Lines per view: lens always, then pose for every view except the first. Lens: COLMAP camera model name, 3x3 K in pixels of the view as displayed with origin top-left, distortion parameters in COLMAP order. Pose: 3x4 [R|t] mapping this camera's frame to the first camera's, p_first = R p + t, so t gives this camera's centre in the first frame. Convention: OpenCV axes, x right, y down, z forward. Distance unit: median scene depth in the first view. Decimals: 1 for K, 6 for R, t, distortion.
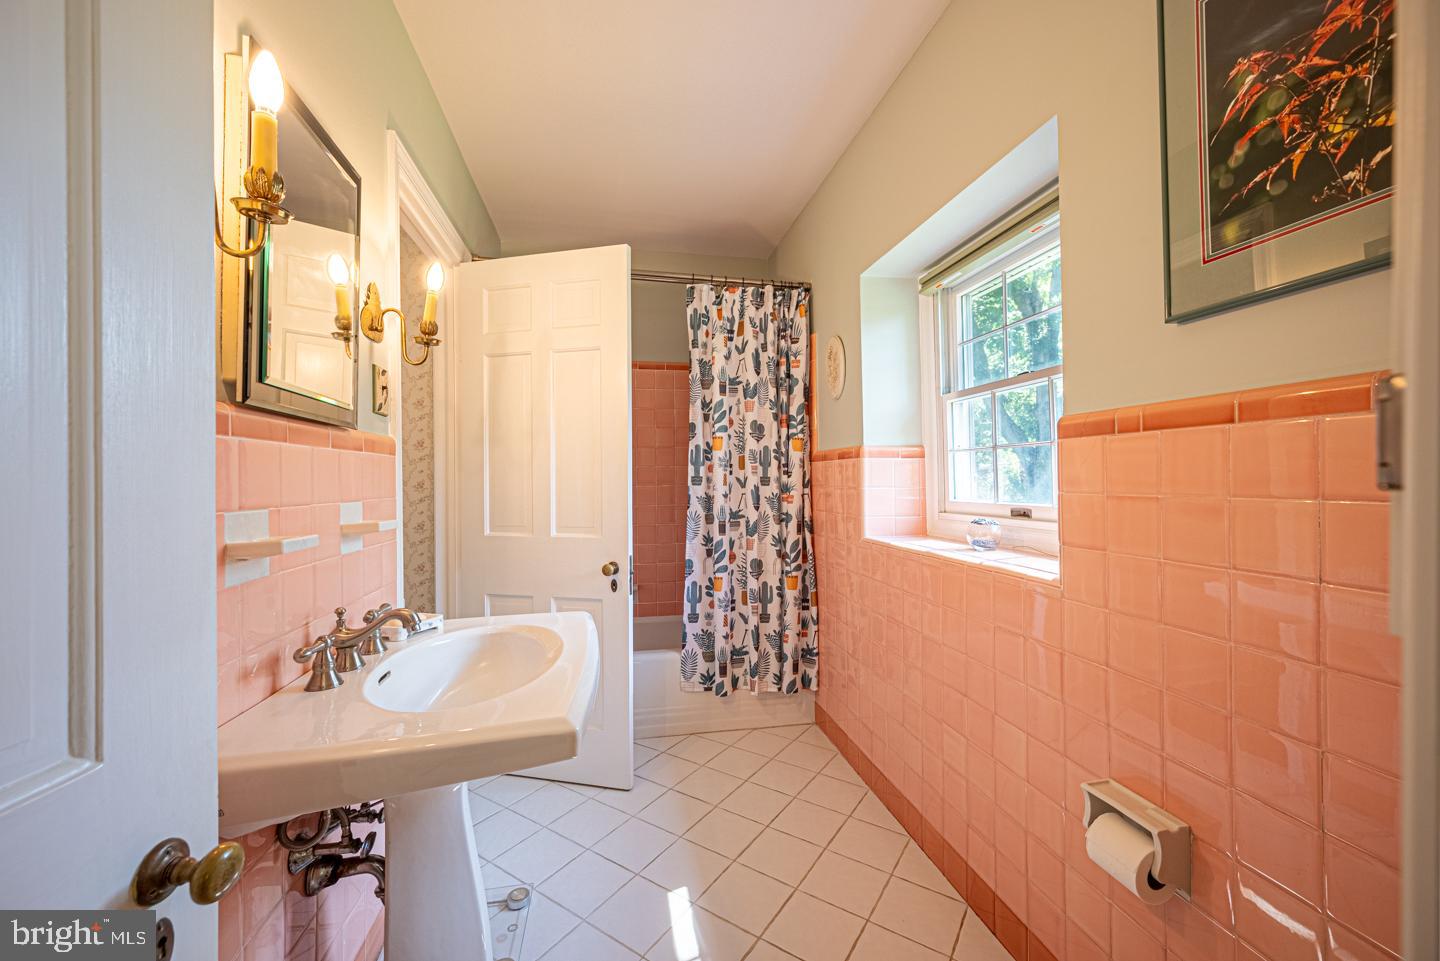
lens RADIAL K [[565.2, 0, 718.7], [0, 565.2, 479.6], [0, 0, 1]] dist [-0.000490, -0.000403]
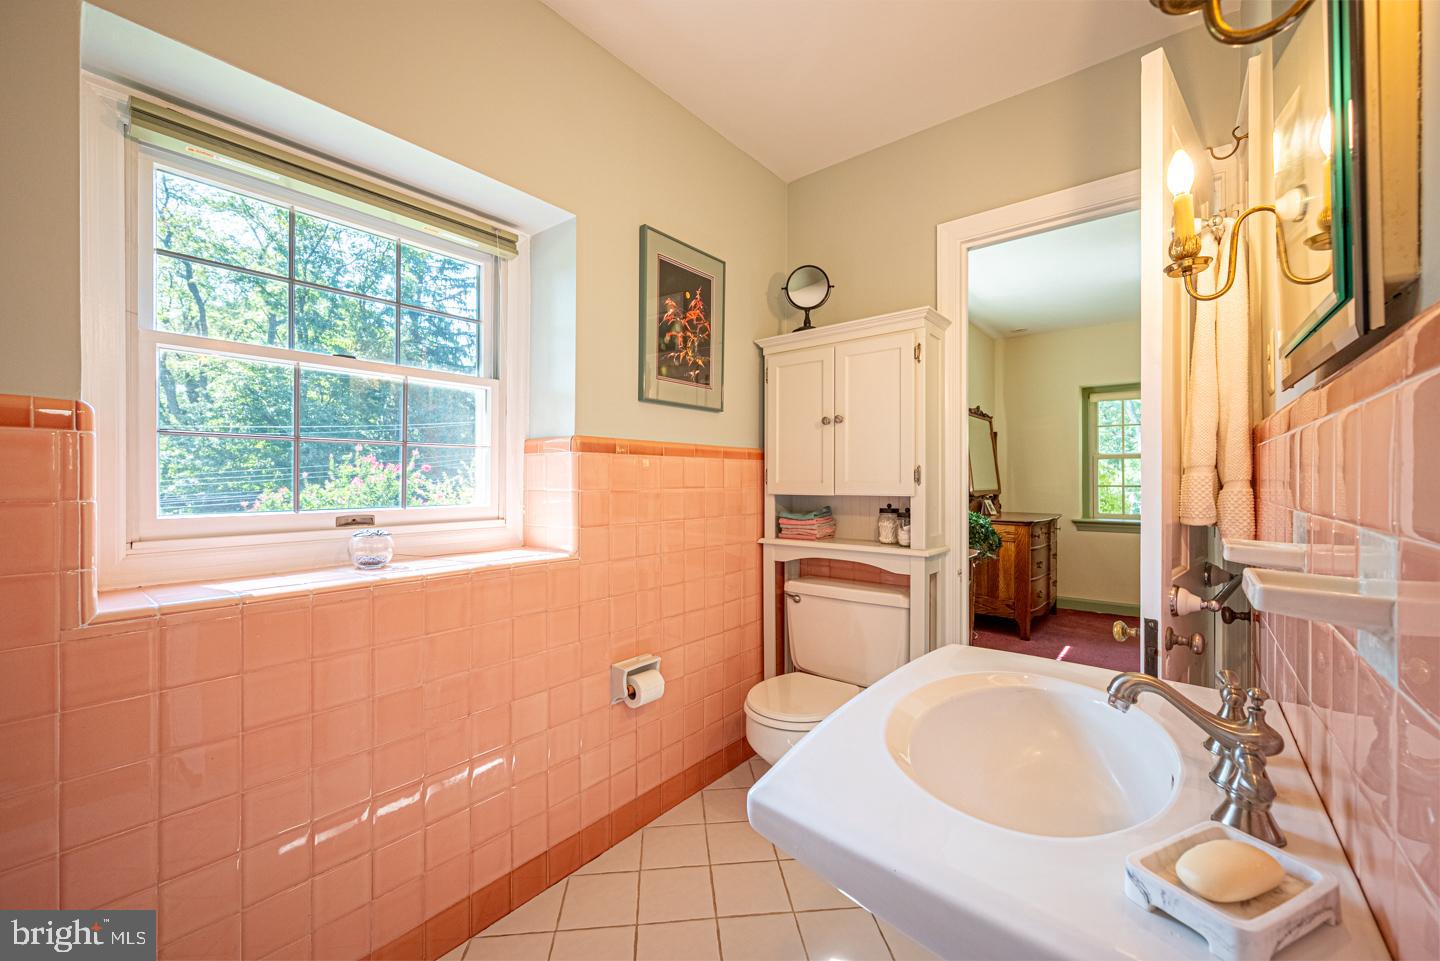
lens RADIAL K [[565.2, 0, 718.7], [0, 565.2, 479.6], [0, 0, 1]] dist [-0.000490, -0.000403]
pose [[-0.641995, 0.009121, 0.766654, -0.964771], [0.005045, 0.999958, -0.007672, 0.013273], [-0.766692, -0.001058, -0.642014, 2.316723]]
